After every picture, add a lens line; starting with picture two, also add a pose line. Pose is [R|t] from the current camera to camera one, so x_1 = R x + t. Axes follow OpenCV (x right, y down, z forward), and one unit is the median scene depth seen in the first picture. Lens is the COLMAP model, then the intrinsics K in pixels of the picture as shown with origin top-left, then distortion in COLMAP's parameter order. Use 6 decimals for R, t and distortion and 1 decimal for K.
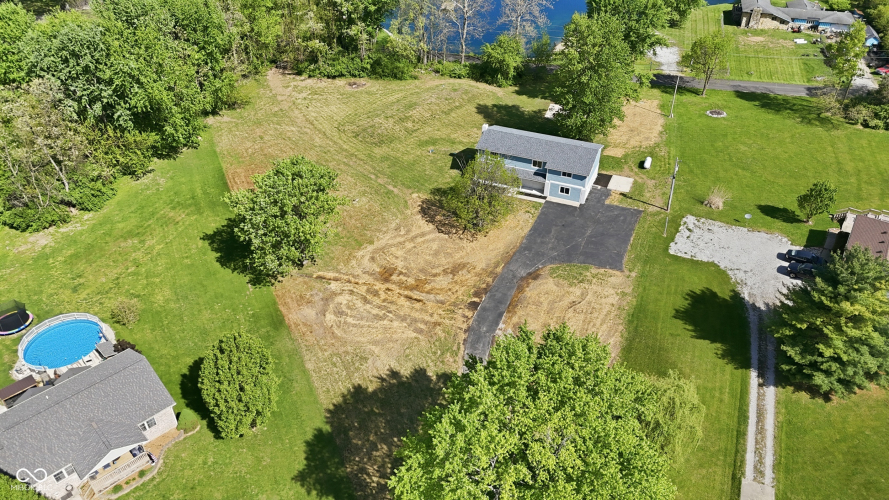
lens RADIAL K [[663.9, 0, 444.3], [0, 663.9, 249.1], [0, 0, 1]] dist [0.043439, -0.036626]
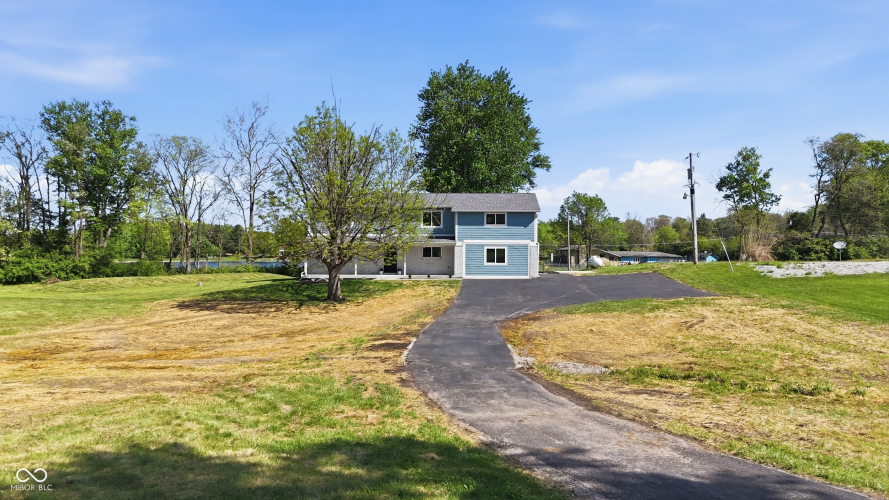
lens RADIAL K [[663.9, 0, 449.0], [0, 663.9, 251.4], [0, 0, 1]] dist [0.043439, -0.036626]
pose [[0.936151, 0.002769, 0.351588, -0.028287], [0.206069, 0.805900, -0.555033, 0.183105], [-0.284882, 0.592045, 0.753873, 0.642816]]
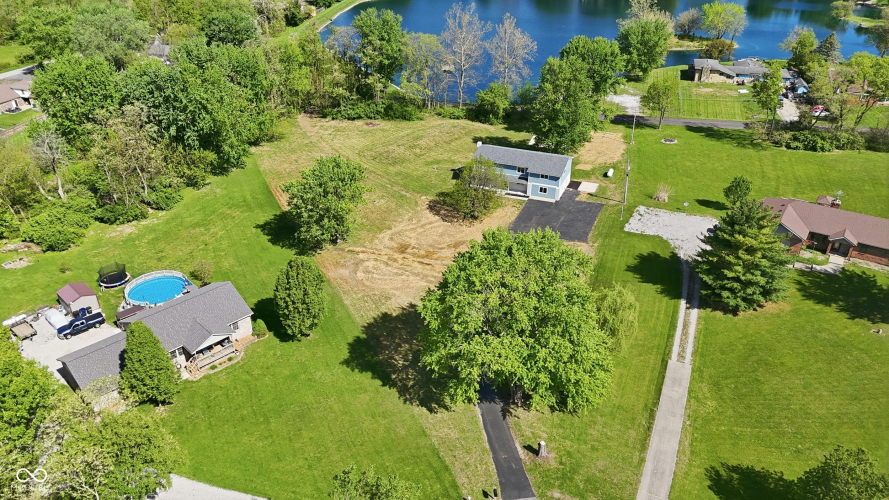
lens RADIAL K [[663.9, 0, 443.9], [0, 663.9, 249.6], [0, 0, 1]] dist [0.043439, -0.036626]
pose [[0.999979, -0.005544, 0.003215, -0.011464], [0.005885, 0.992990, -0.118049, 0.173705], [-0.002538, 0.118066, 0.993003, -0.238264]]
